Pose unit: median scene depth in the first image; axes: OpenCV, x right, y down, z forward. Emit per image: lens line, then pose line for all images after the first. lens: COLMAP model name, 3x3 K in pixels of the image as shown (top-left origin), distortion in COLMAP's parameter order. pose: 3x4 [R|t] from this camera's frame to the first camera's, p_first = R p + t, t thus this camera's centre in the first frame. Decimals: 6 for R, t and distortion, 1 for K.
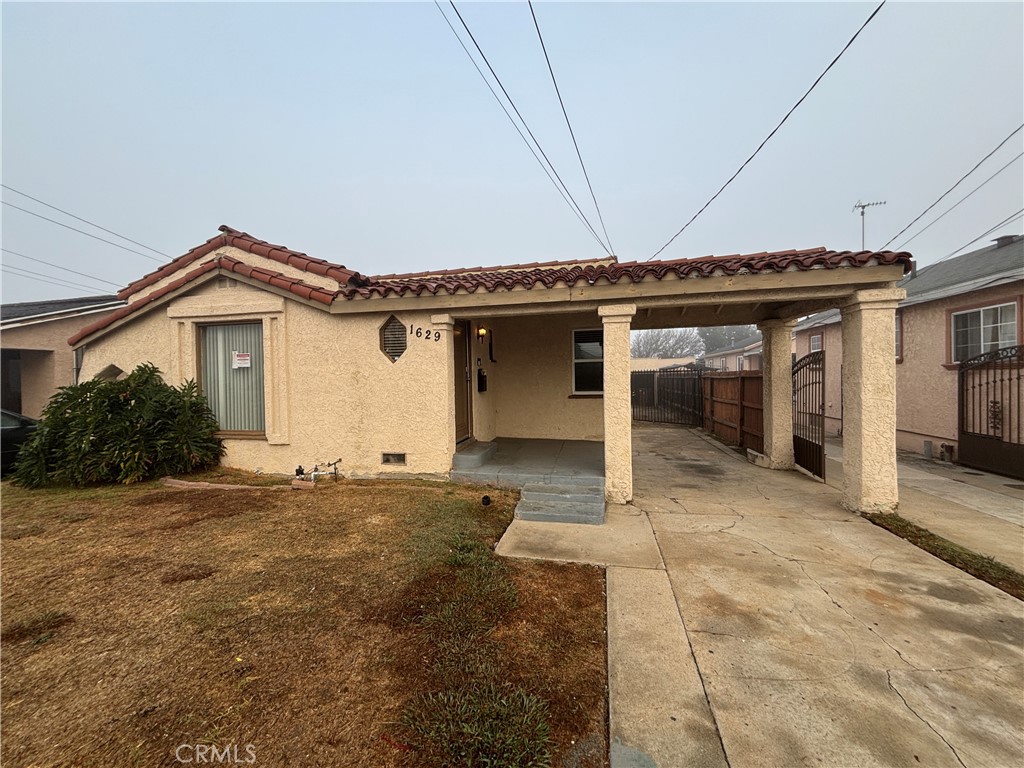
lens RADIAL K [[407.8, 0, 515.5], [0, 407.8, 382.6], [0, 0, 1]] dist [-0.005091, 0.000703]
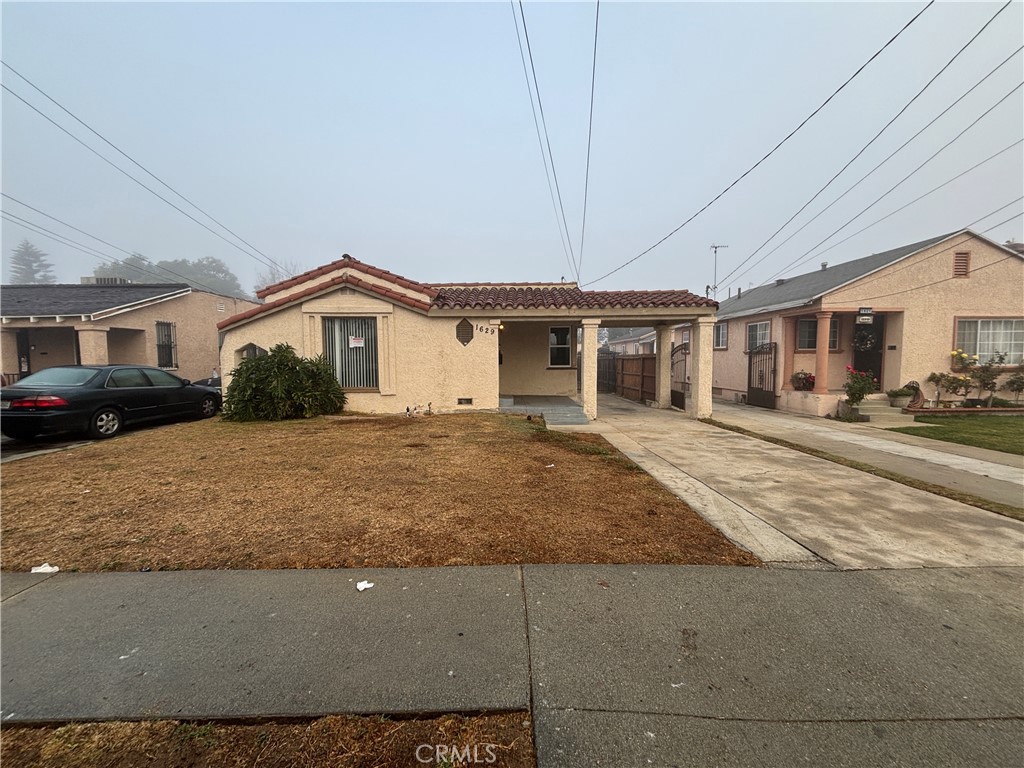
lens RADIAL K [[407.8, 0, 510.5], [0, 407.8, 383.4], [0, 0, 1]] dist [-0.005091, 0.000703]
pose [[0.975780, -0.001877, 0.218746, -0.473796], [-0.008359, 0.998913, 0.045861, 0.028185], [-0.218595, -0.046579, 0.974703, -0.706119]]
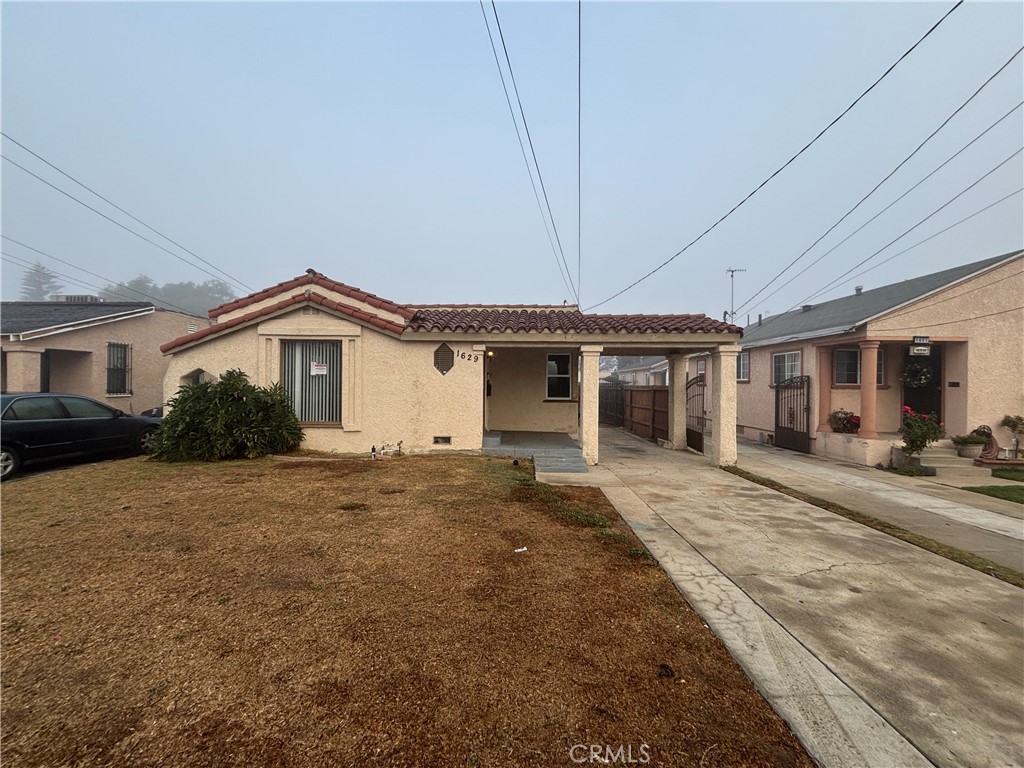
lens RADIAL K [[407.8, 0, 511.8], [0, 407.8, 383.2], [0, 0, 1]] dist [-0.005091, 0.000703]
pose [[0.980349, 0.026380, 0.195500, -0.334831], [-0.023238, 0.999562, -0.018351, 0.001595], [-0.195898, 0.013447, 0.980532, -0.479754]]
